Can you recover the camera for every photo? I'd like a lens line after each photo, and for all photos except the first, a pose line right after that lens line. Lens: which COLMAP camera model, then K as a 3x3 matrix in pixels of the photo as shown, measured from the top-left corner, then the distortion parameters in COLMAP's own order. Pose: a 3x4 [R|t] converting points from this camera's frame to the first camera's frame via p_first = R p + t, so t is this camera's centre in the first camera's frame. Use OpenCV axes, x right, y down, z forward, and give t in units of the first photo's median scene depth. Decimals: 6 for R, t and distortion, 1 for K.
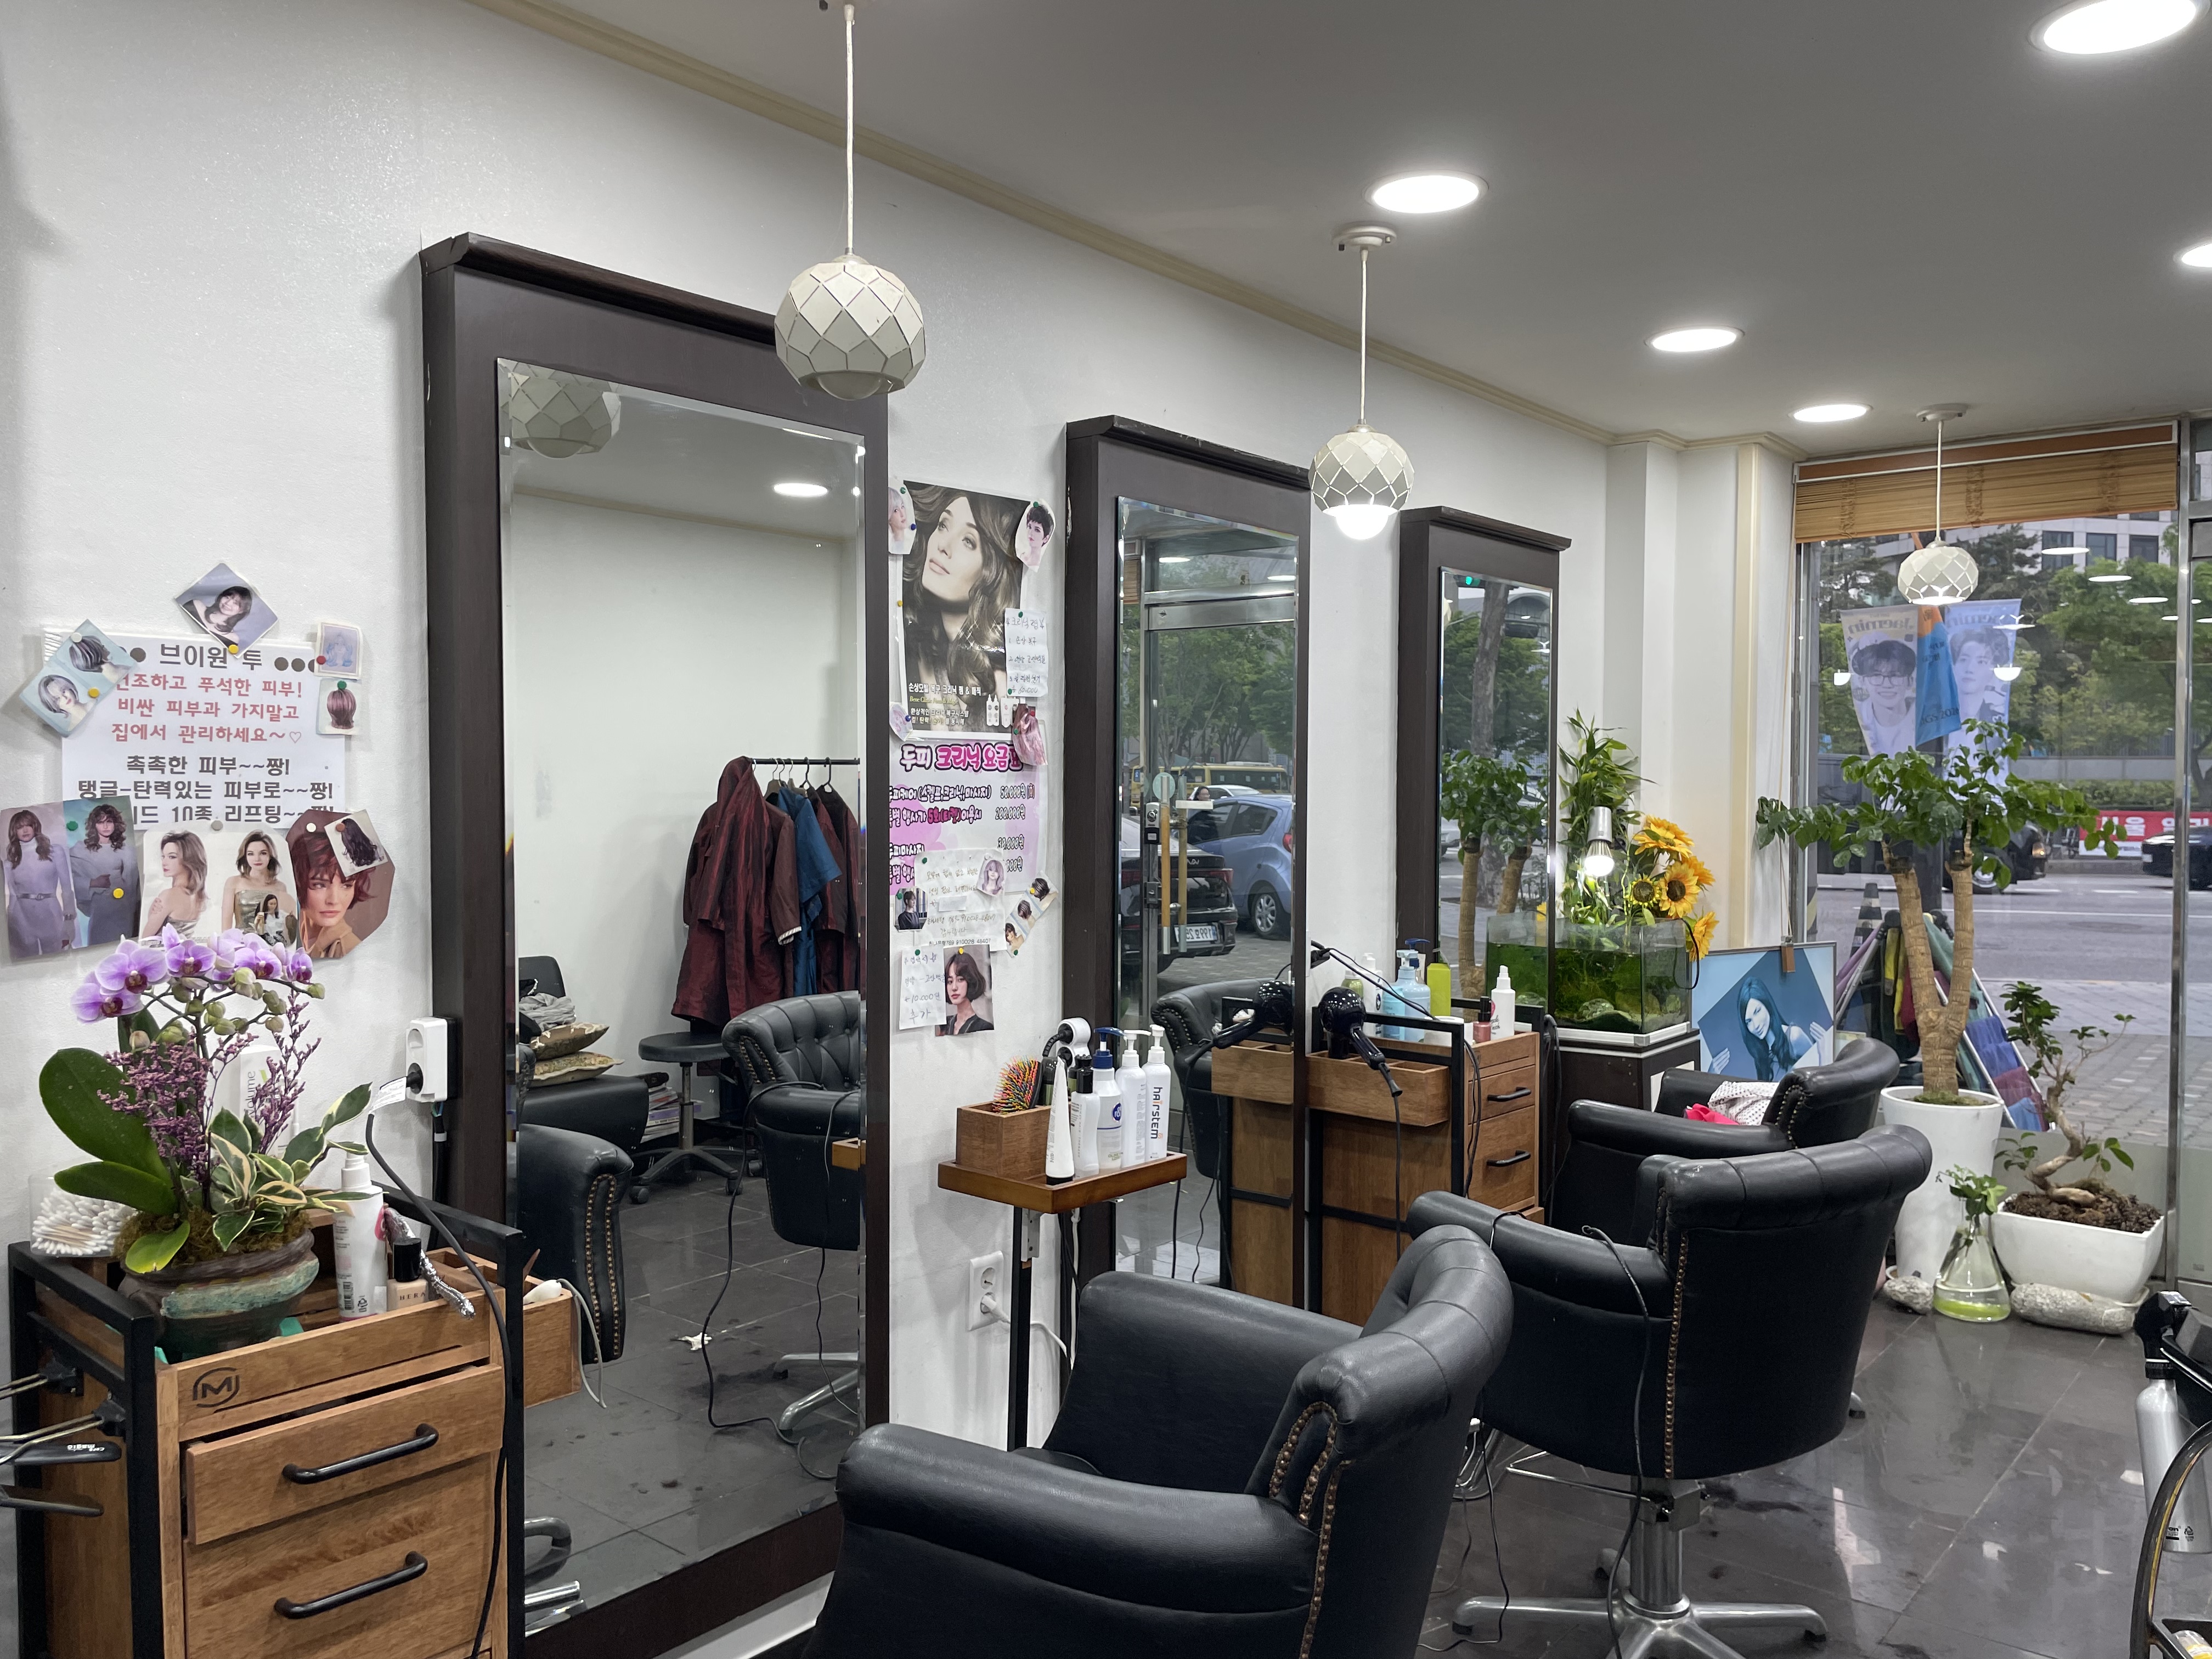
lens RADIAL K [[1652.3, 0, 1103.3], [0, 1652.3, 833.3], [0, 0, 1]] dist [0.005743, 0.000046]
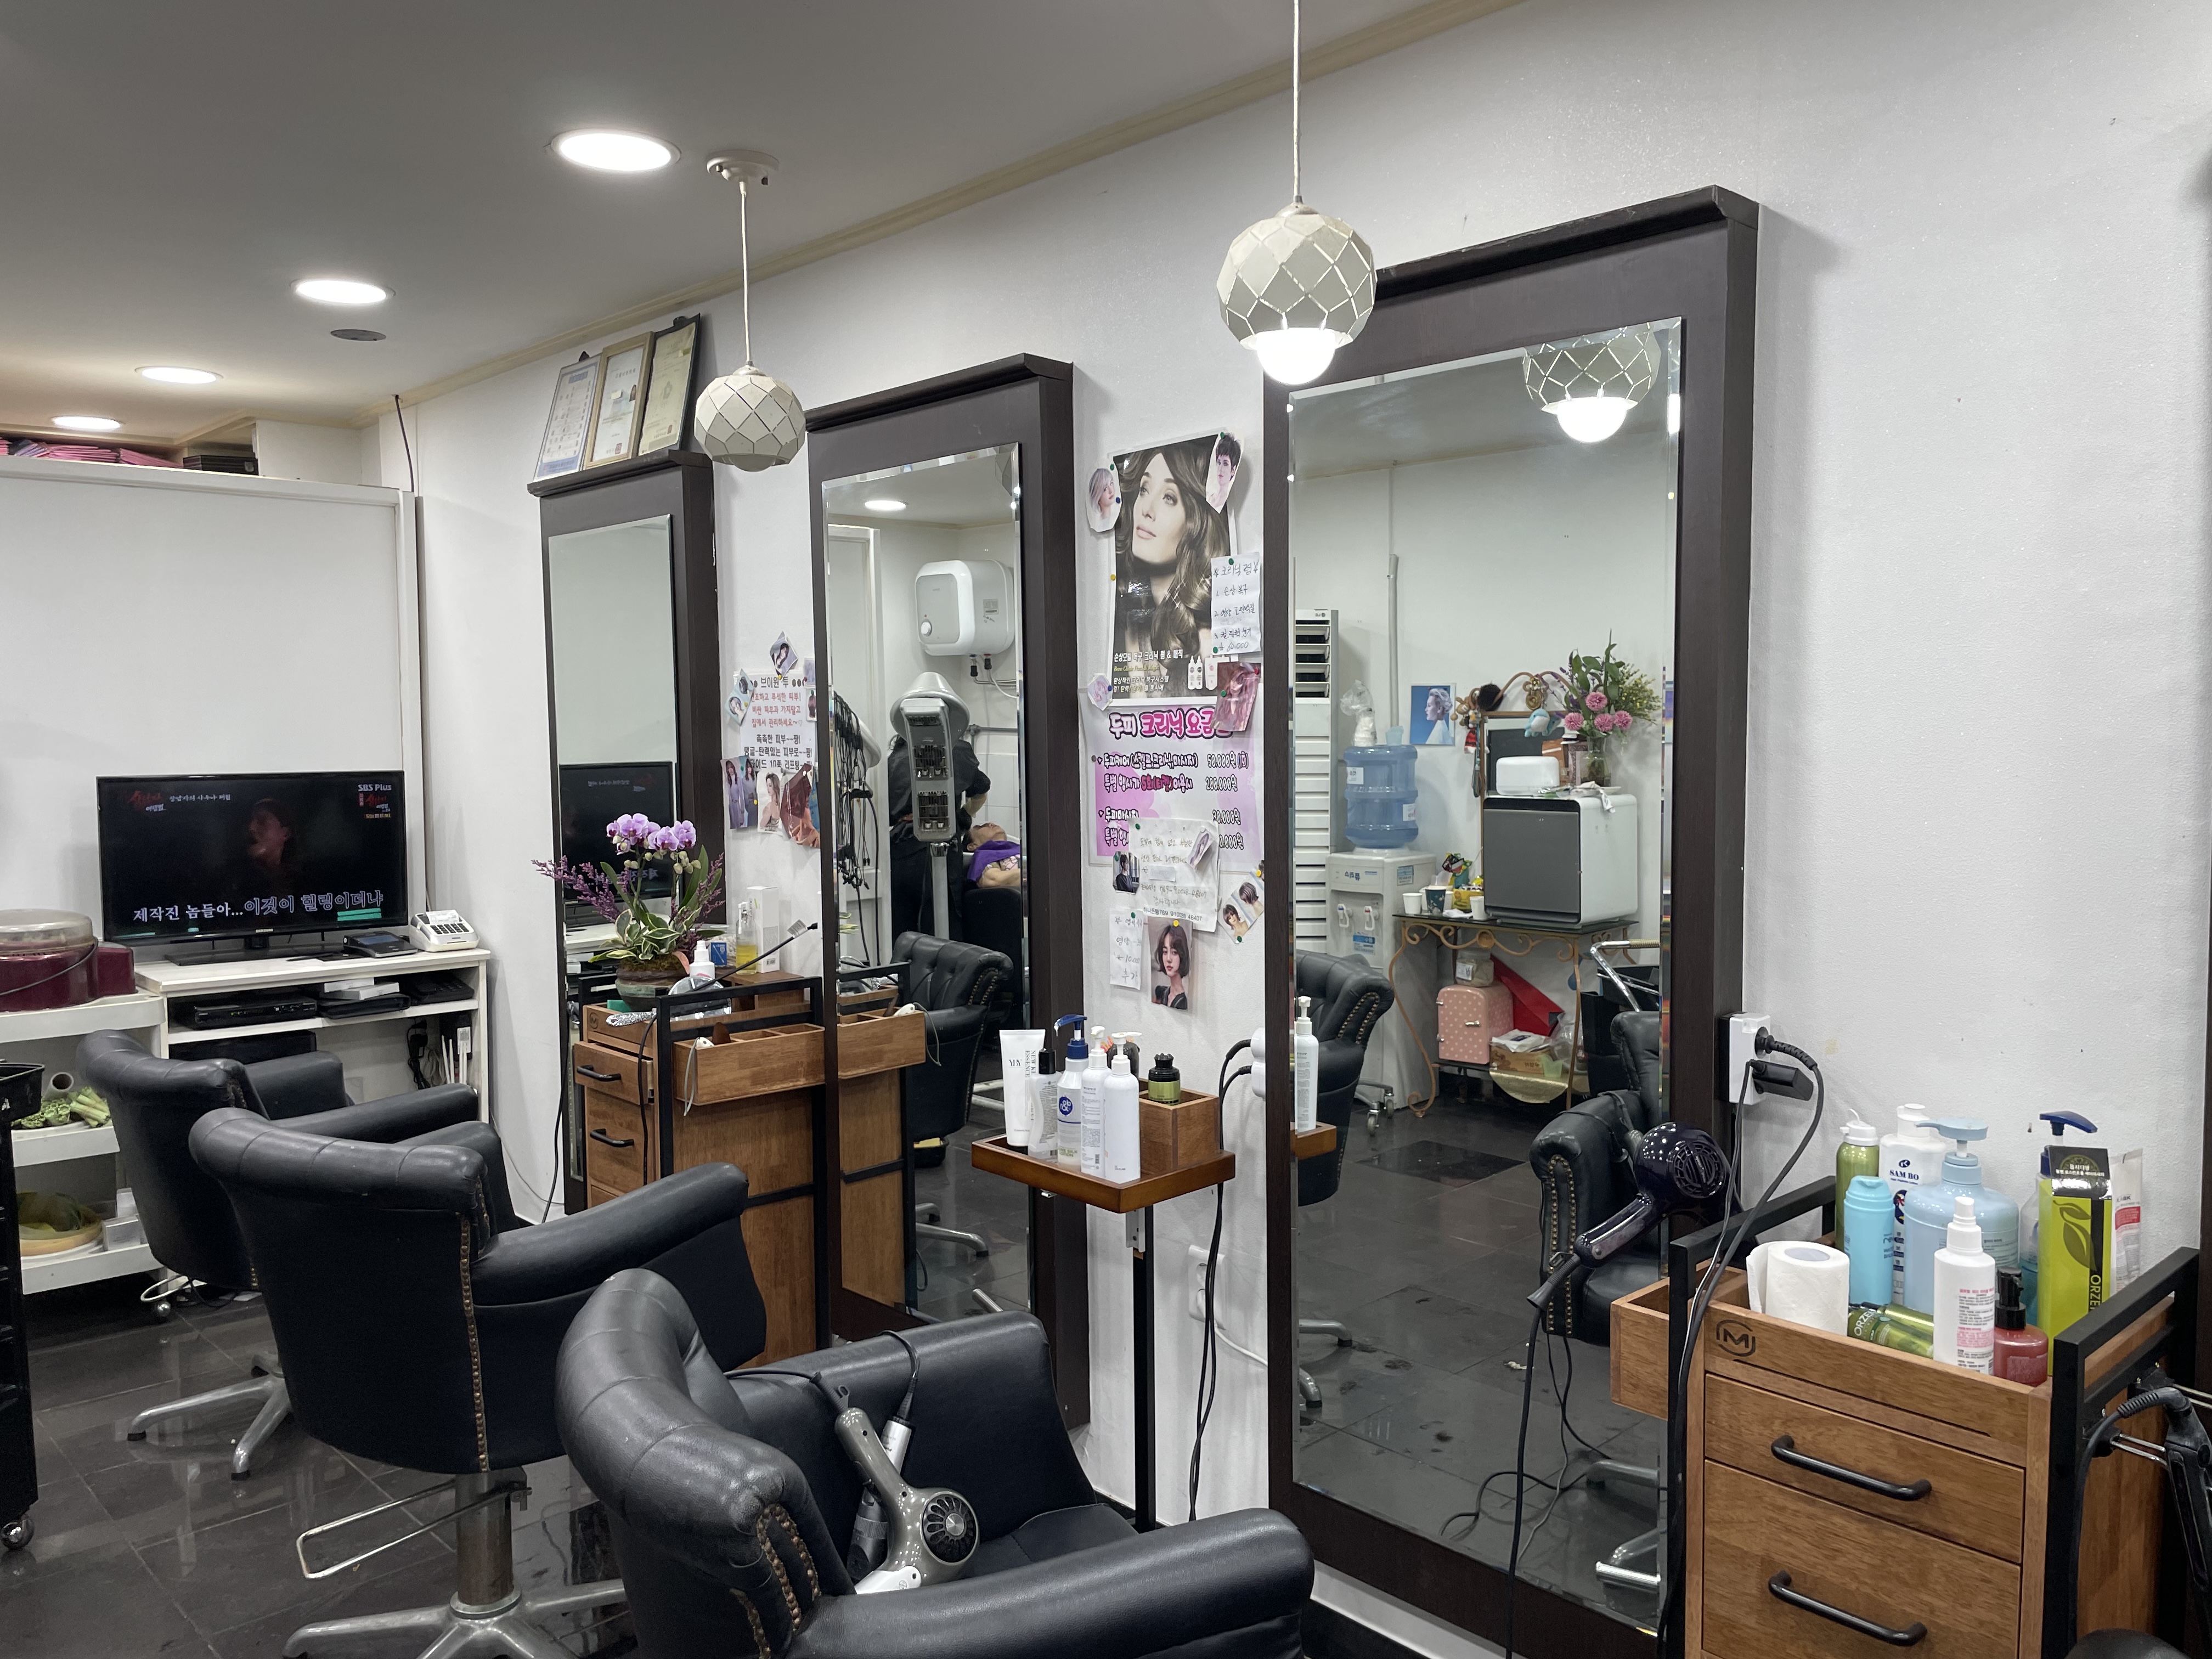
lens RADIAL K [[1652.3, 0, 1103.8], [0, 1652.3, 828.4], [0, 0, 1]] dist [0.005743, 0.000046]
pose [[-0.126134, 0.069441, -0.989580, 0.881290], [-0.014146, 0.997320, 0.071787, -0.053795], [0.991912, 0.023054, -0.124813, 1.084374]]
